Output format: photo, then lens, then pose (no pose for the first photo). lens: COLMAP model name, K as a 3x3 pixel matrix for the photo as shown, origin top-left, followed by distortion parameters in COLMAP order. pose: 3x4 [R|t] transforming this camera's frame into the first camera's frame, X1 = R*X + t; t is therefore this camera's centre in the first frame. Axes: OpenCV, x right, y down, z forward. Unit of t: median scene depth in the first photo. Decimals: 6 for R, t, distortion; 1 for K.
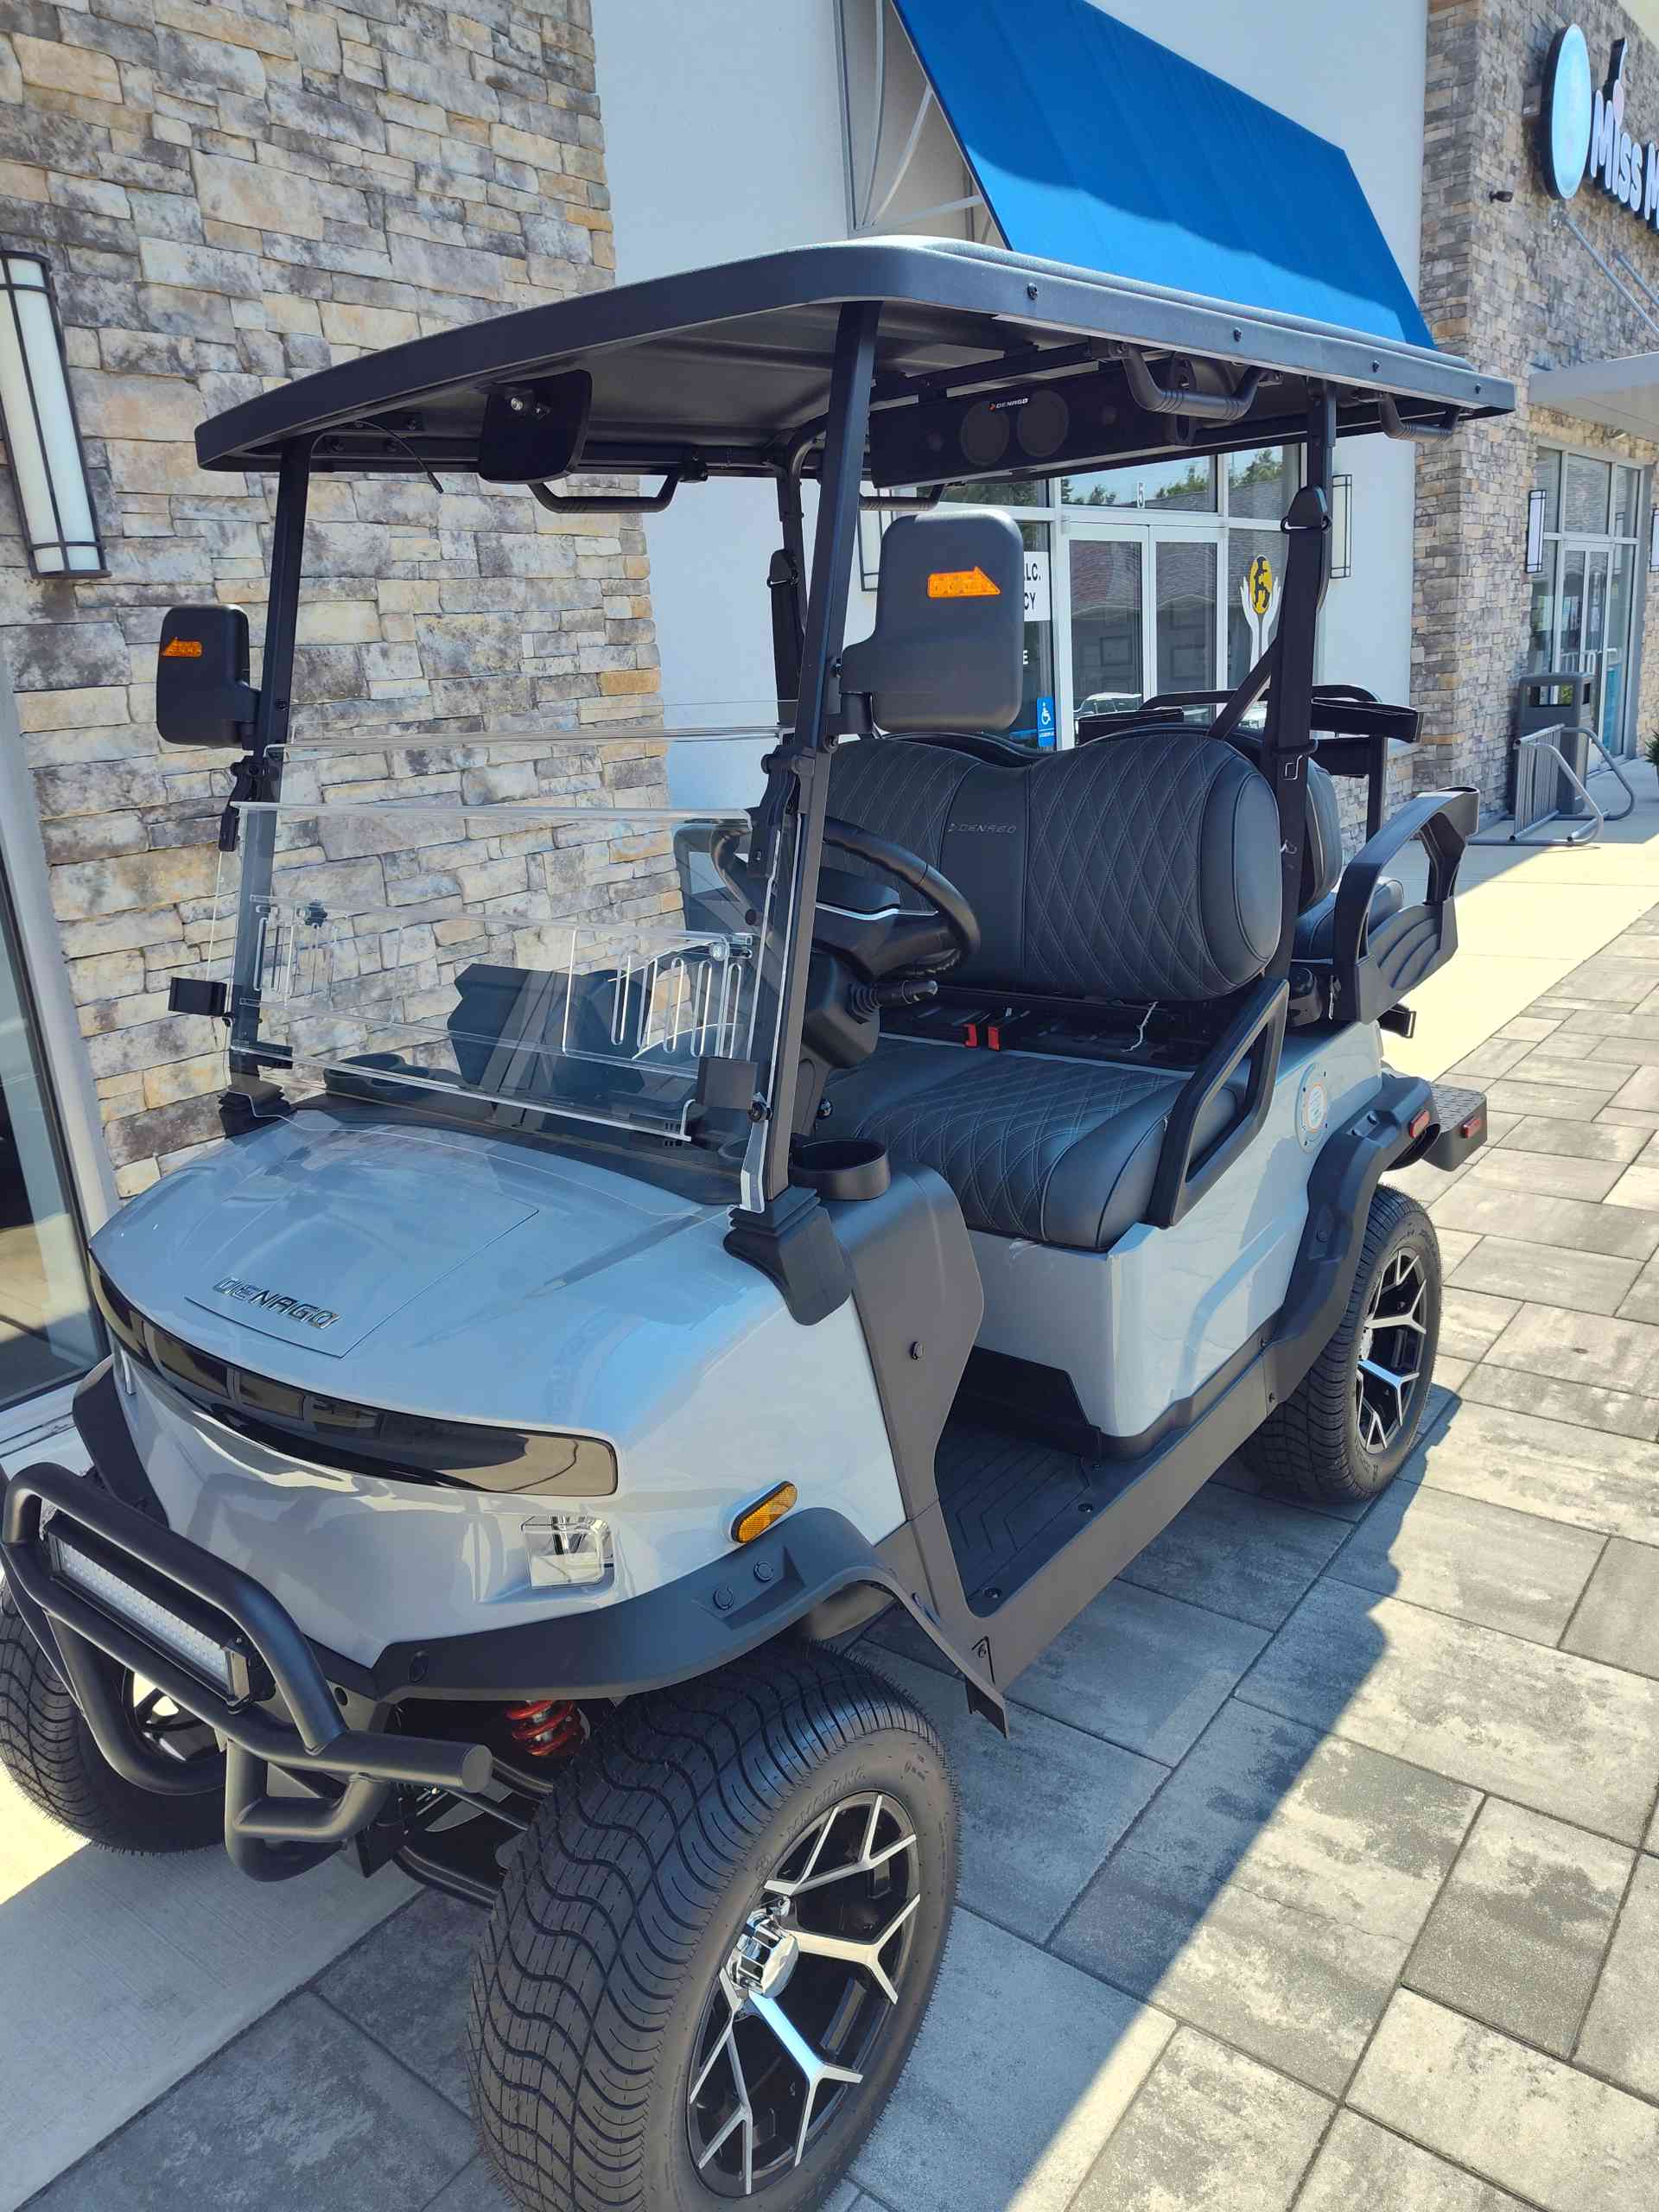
lens RADIAL K [[1524.3, 0, 812.3], [0, 1524.3, 1095.8], [0, 0, 1]] dist [0.002452, -0.004732]
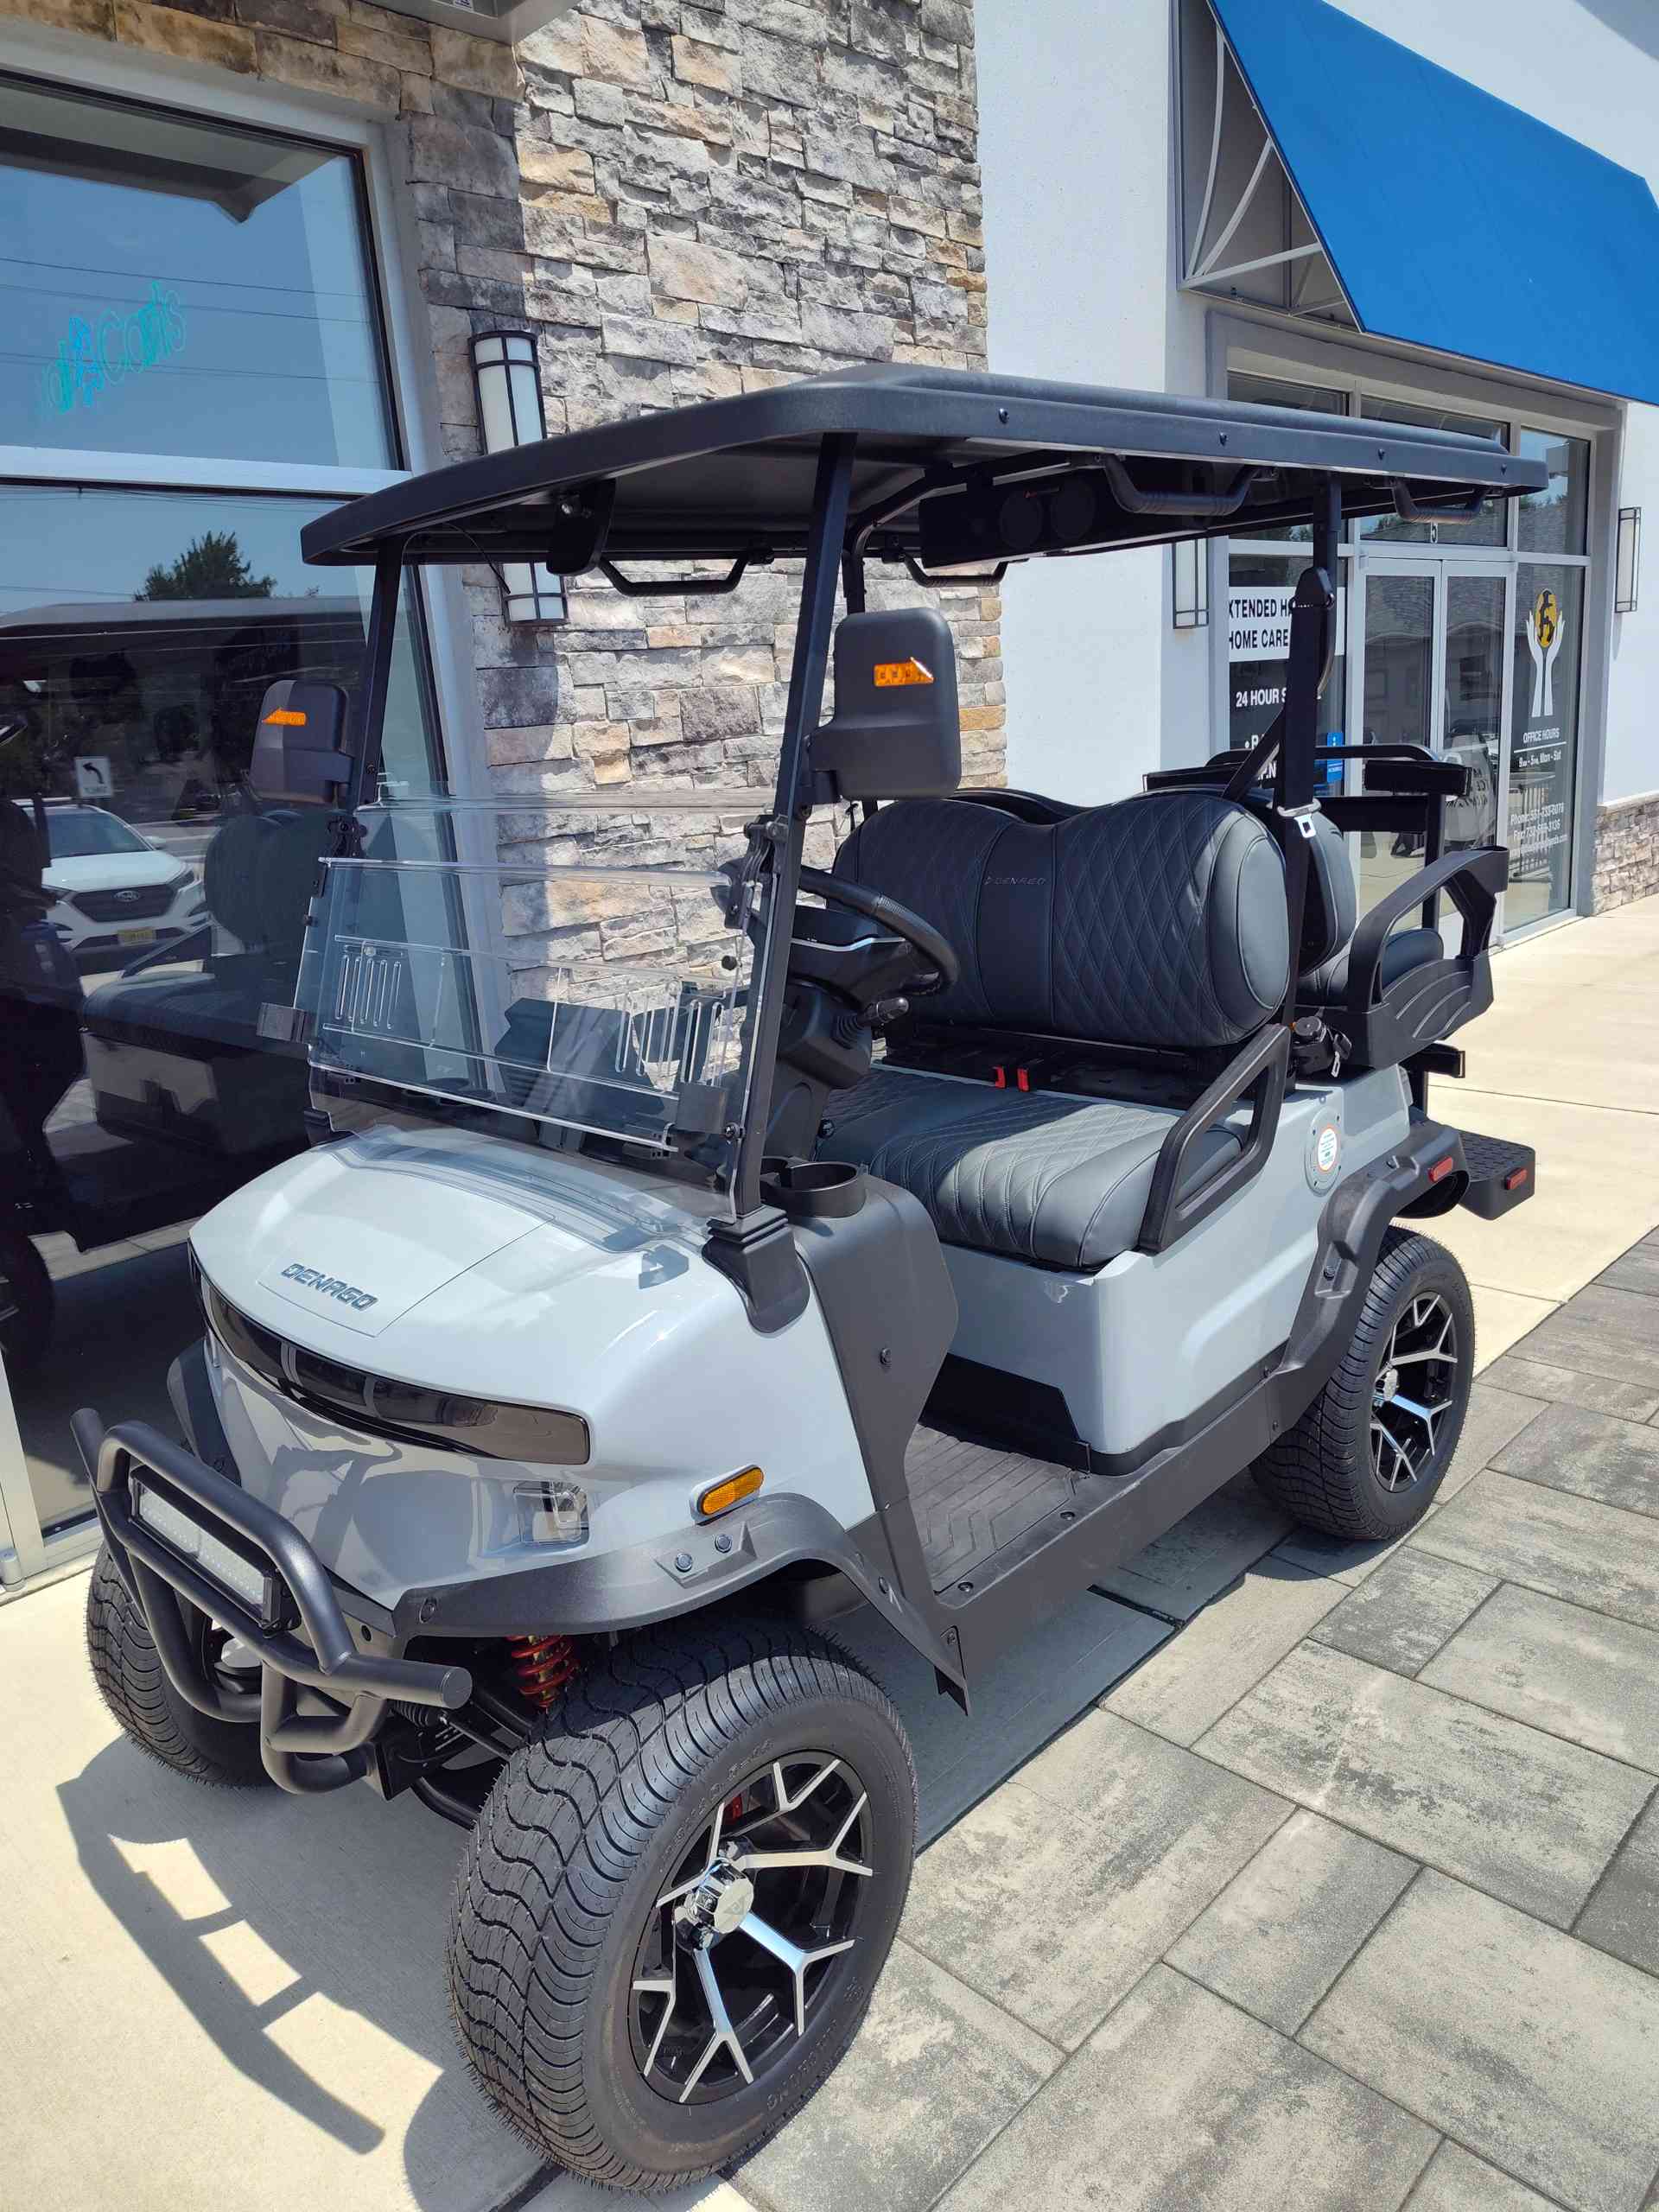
lens RADIAL K [[1524.3, 0, 803.7], [0, 1524.3, 1098.3], [0, 0, 1]] dist [0.002452, -0.004732]
pose [[0.992959, 0.029740, -0.114667, -0.135711], [-0.031988, 0.999329, -0.017815, 0.013251], [0.114060, 0.021357, 0.993244, -0.052529]]
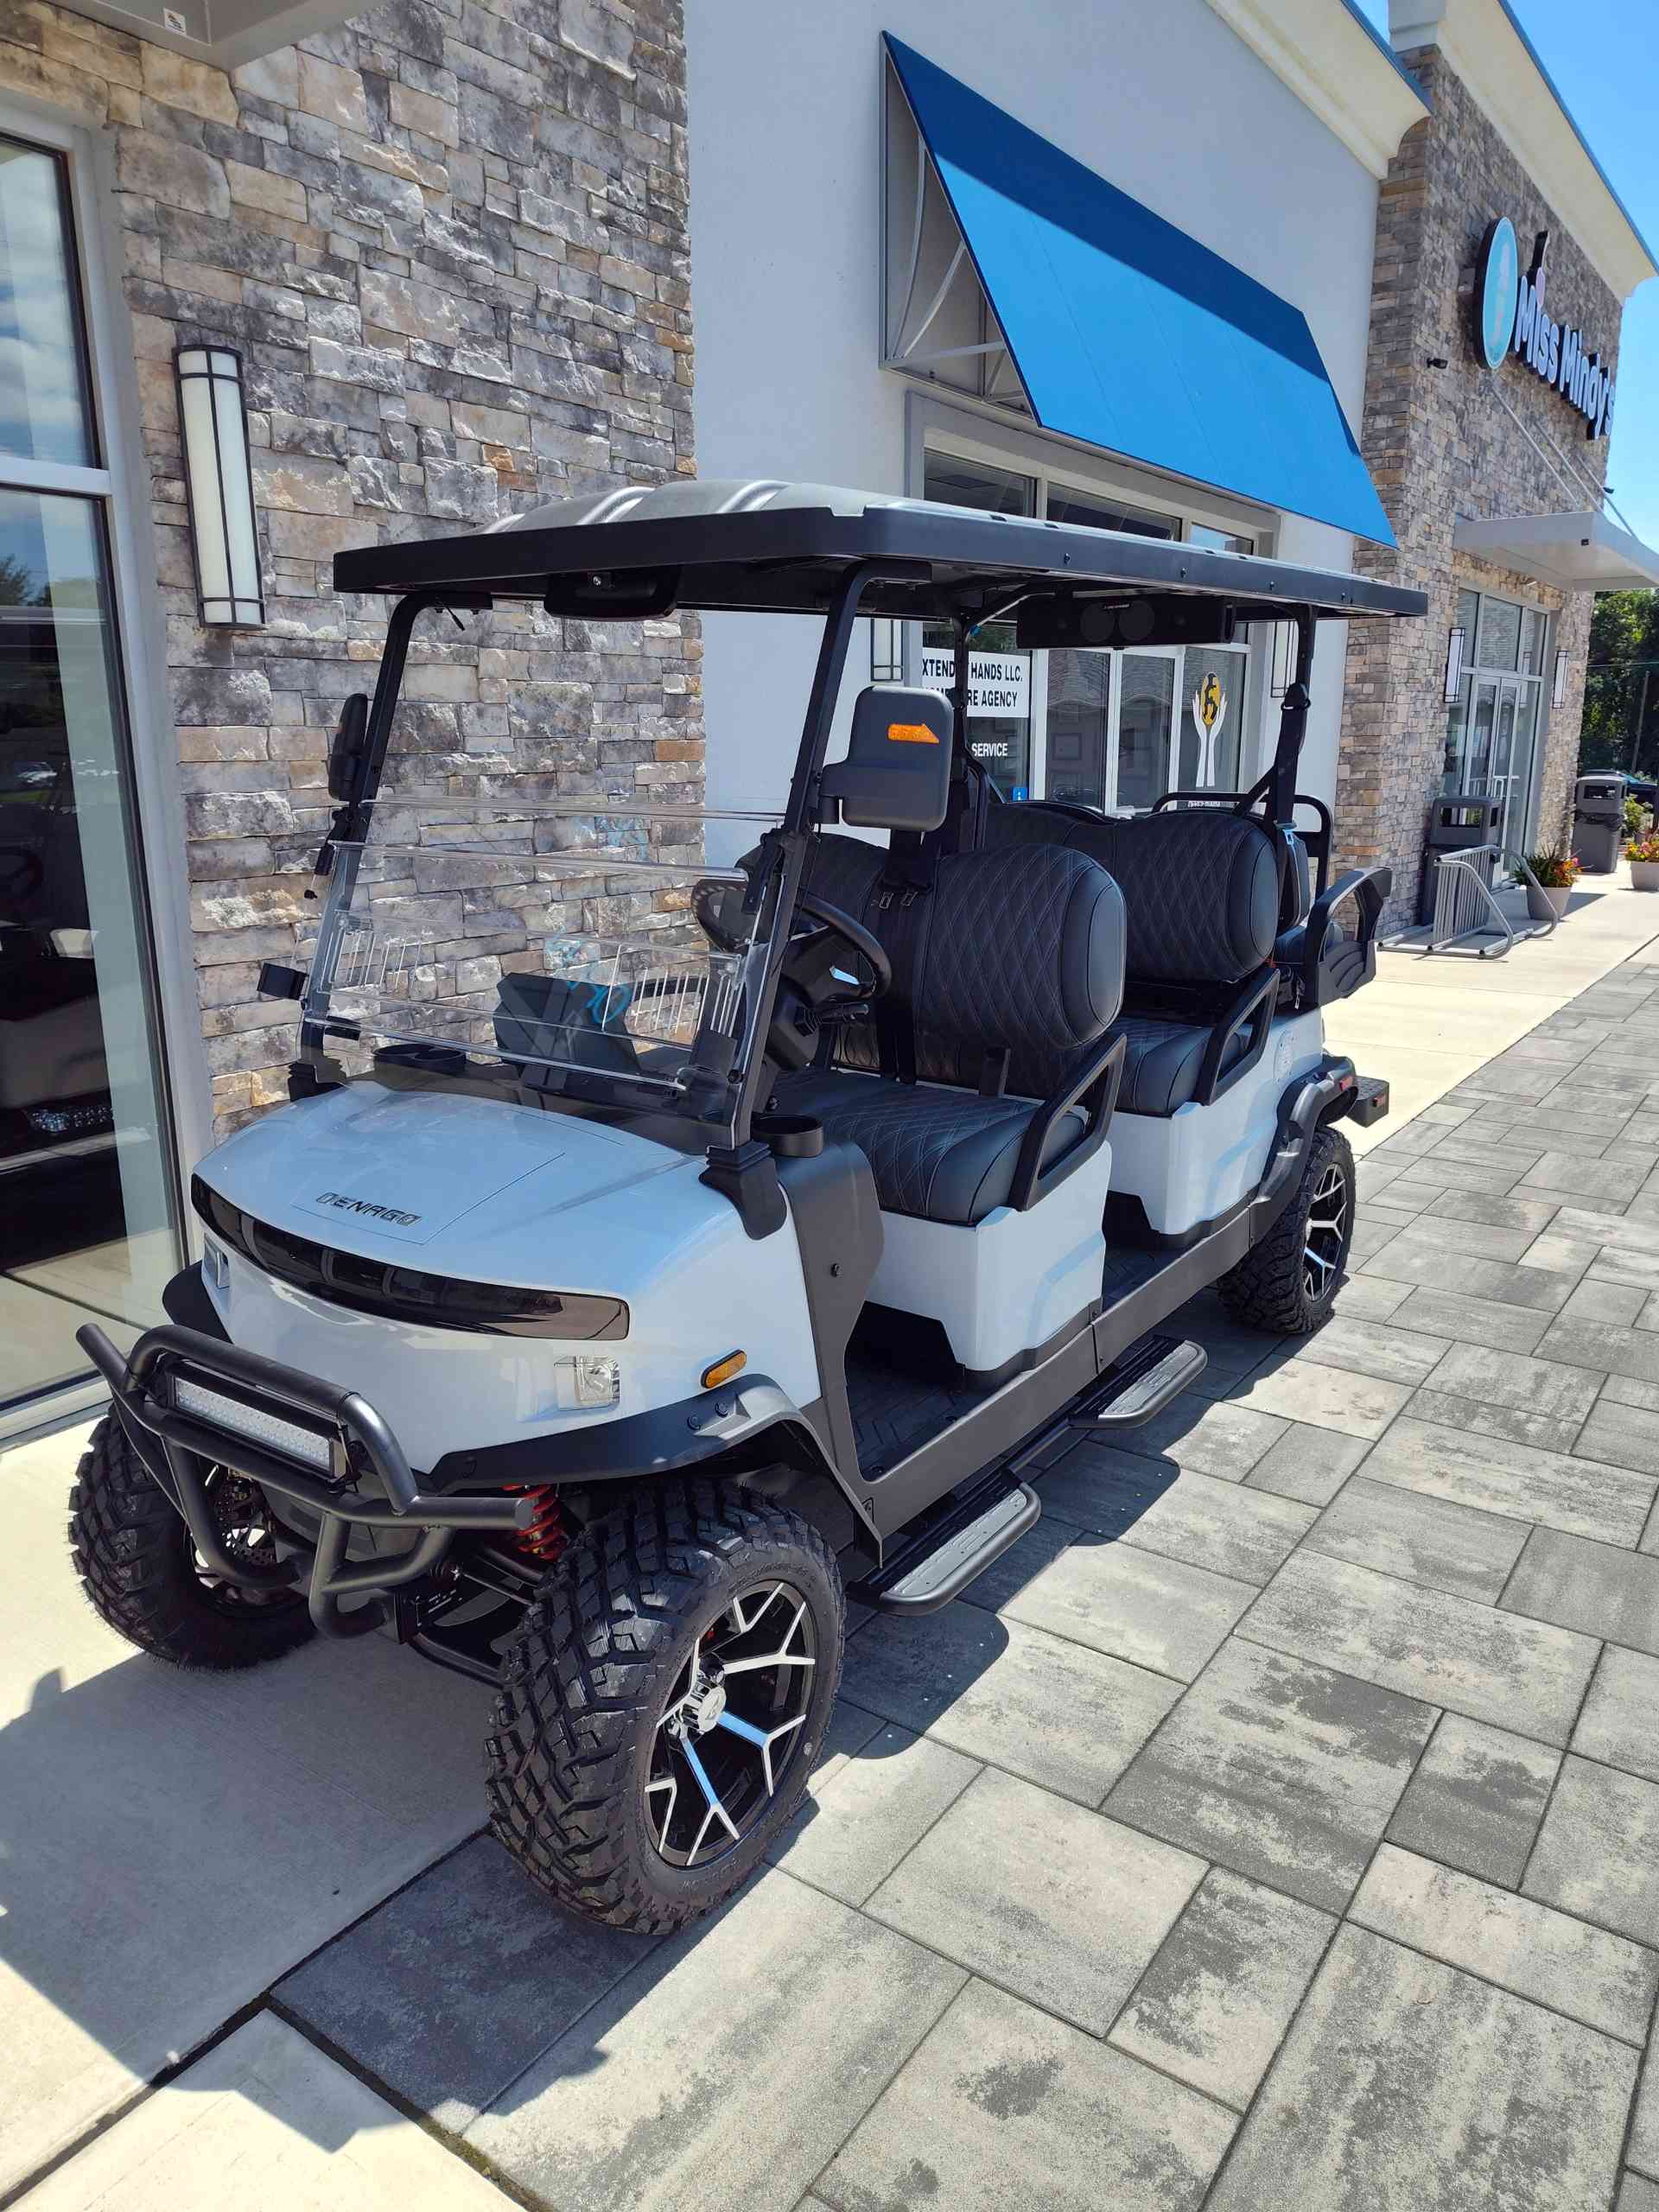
lens RADIAL K [[1524.3, 0, 812.9], [0, 1524.3, 1099.2], [0, 0, 1]] dist [0.002452, -0.004732]
pose [[0.996379, 0.056444, 0.063579, -0.095421], [-0.053757, 0.997619, -0.043207, 0.027712], [-0.065866, 0.039633, 0.997041, -0.117539]]
